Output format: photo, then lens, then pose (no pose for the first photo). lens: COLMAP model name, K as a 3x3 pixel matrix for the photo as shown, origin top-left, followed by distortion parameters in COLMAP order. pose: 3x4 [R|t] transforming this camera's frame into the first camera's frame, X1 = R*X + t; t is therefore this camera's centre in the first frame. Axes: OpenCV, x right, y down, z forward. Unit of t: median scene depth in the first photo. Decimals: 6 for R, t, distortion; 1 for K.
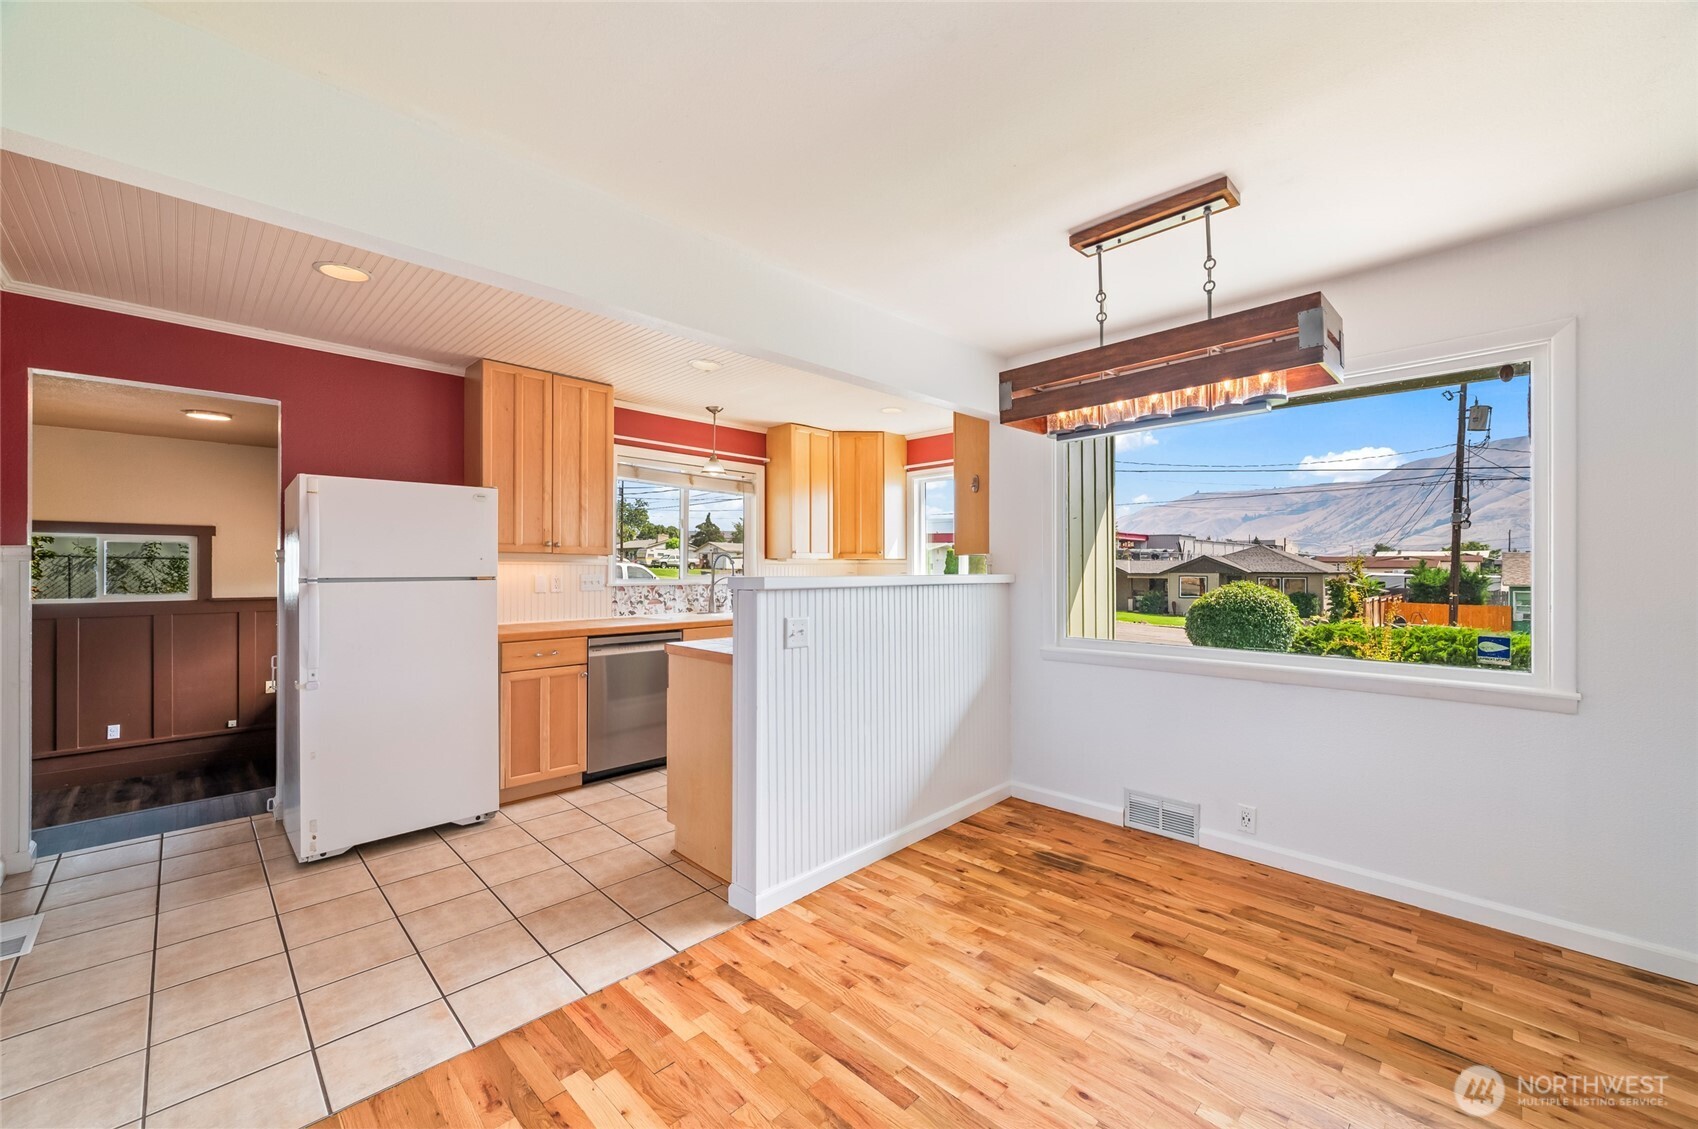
lens RADIAL K [[679.1, 0, 842.8], [0, 679.1, 570.6], [0, 0, 1]] dist [-0.002866, 0.001483]
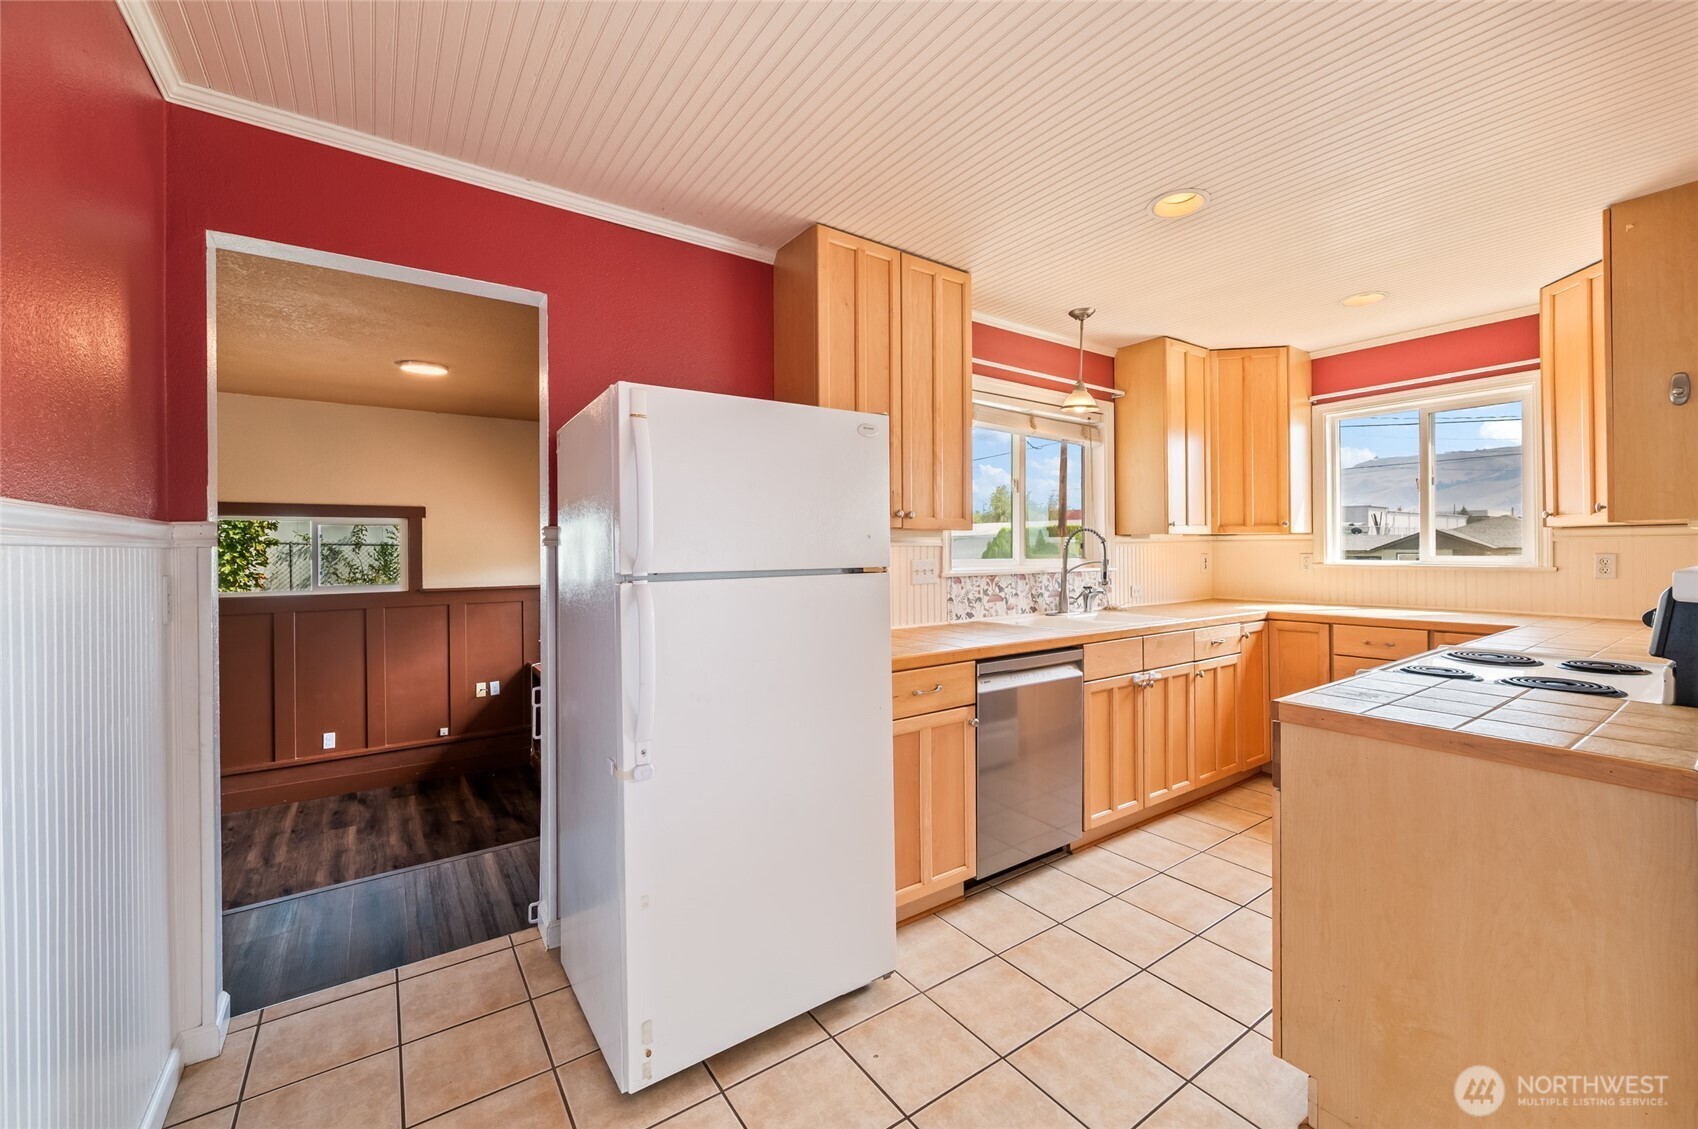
lens RADIAL K [[679.1, 0, 835.5], [0, 679.1, 553.4], [0, 0, 1]] dist [-0.002866, 0.001483]
pose [[0.984057, -0.008629, -0.177641, -0.458944], [0.009239, 0.999954, 0.002607, -0.004568], [0.177611, -0.004207, 0.984092, 0.426860]]
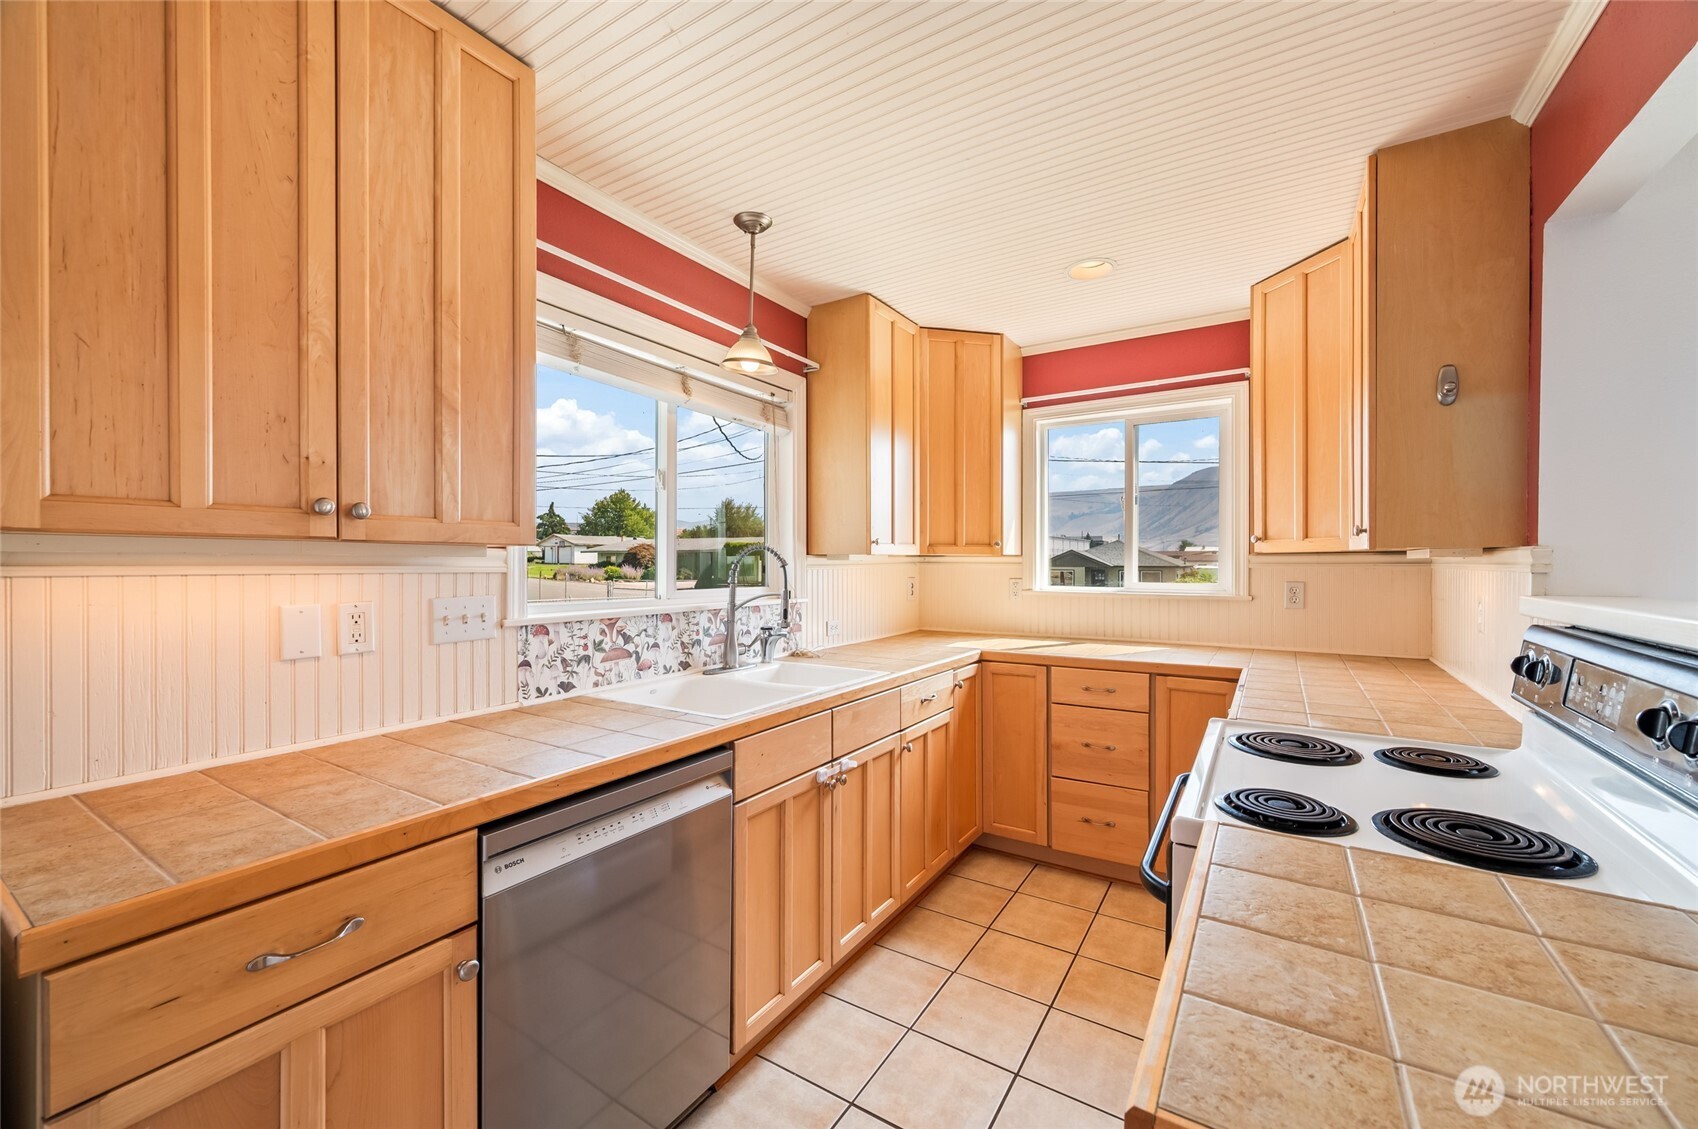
lens RADIAL K [[679.1, 0, 836.4], [0, 679.1, 565.5], [0, 0, 1]] dist [-0.002866, 0.001483]
pose [[0.978059, -0.002256, 0.208316, -0.336500], [0.002018, 0.999997, 0.001353, -0.016657], [-0.208319, -0.000903, 0.978061, 0.805252]]
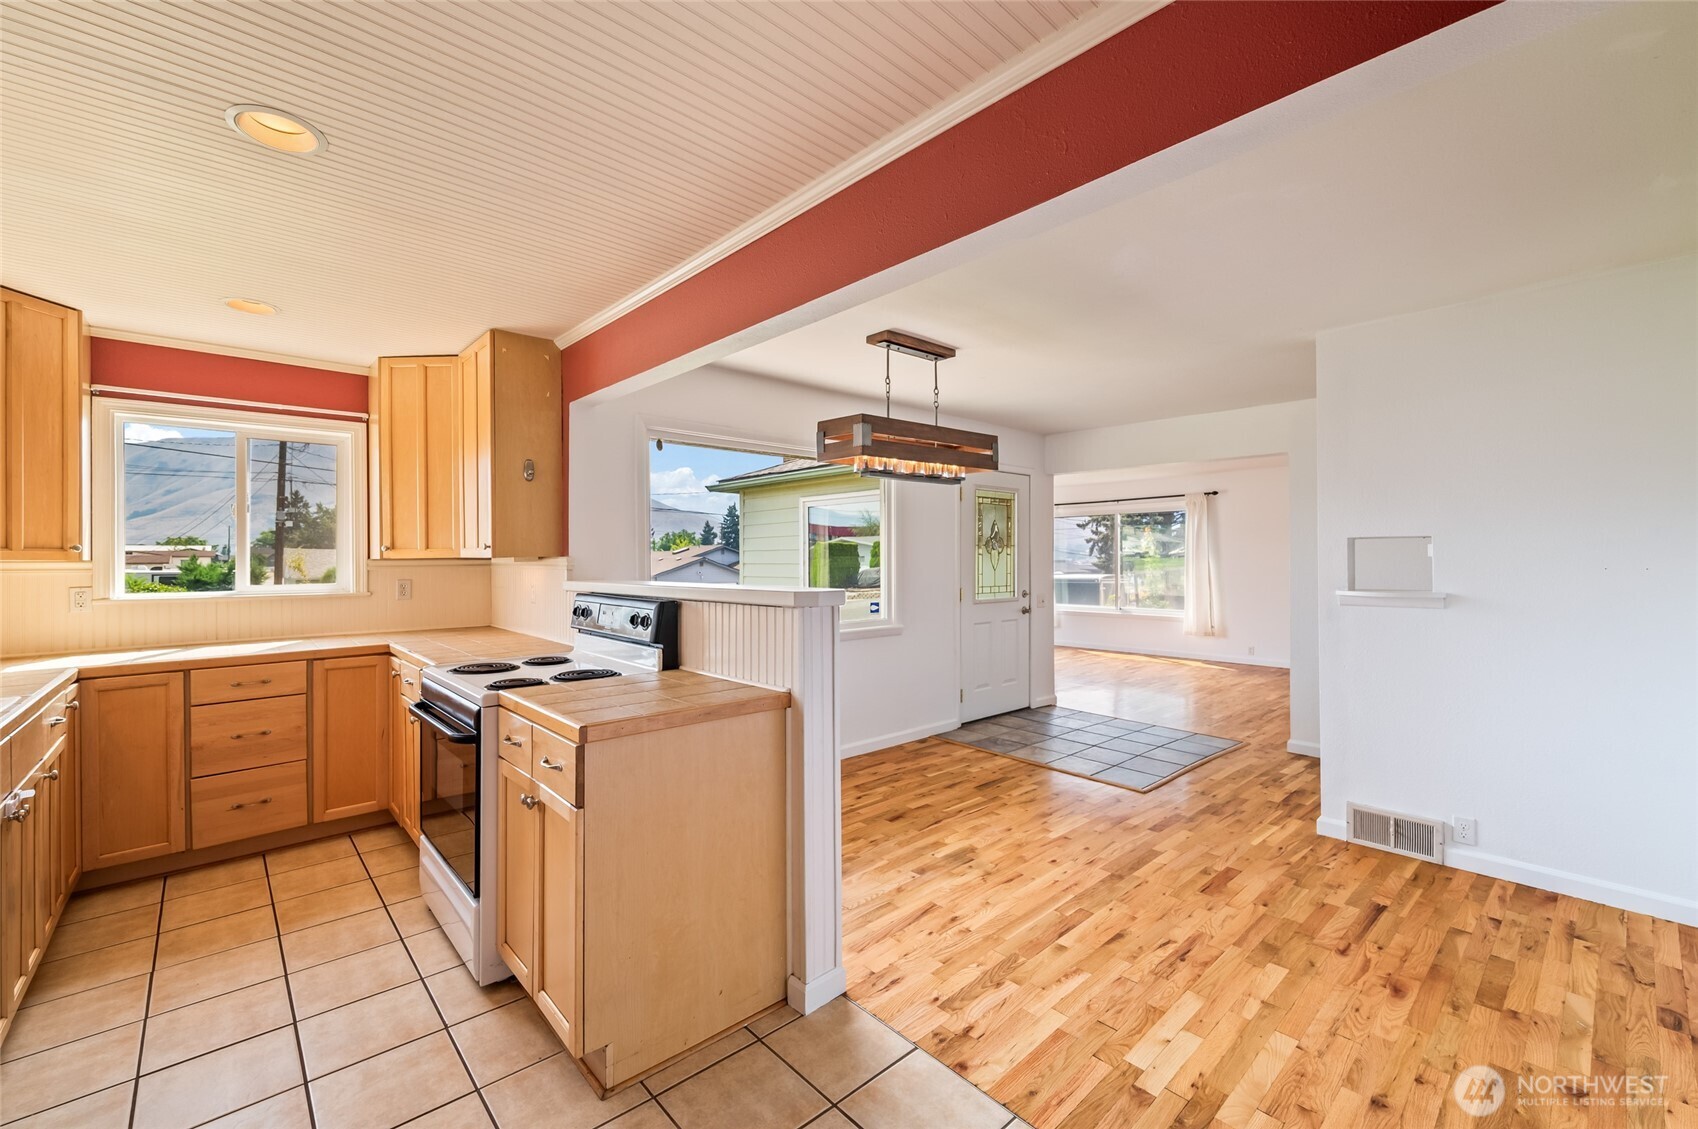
lens RADIAL K [[679.1, 0, 841.6], [0, 679.1, 560.3], [0, 0, 1]] dist [-0.002866, 0.001483]
pose [[0.059477, -0.003277, 0.998224, -0.720738], [0.010975, 0.999936, 0.002629, -0.021493], [-0.998169, 0.010800, 0.059509, 0.699901]]
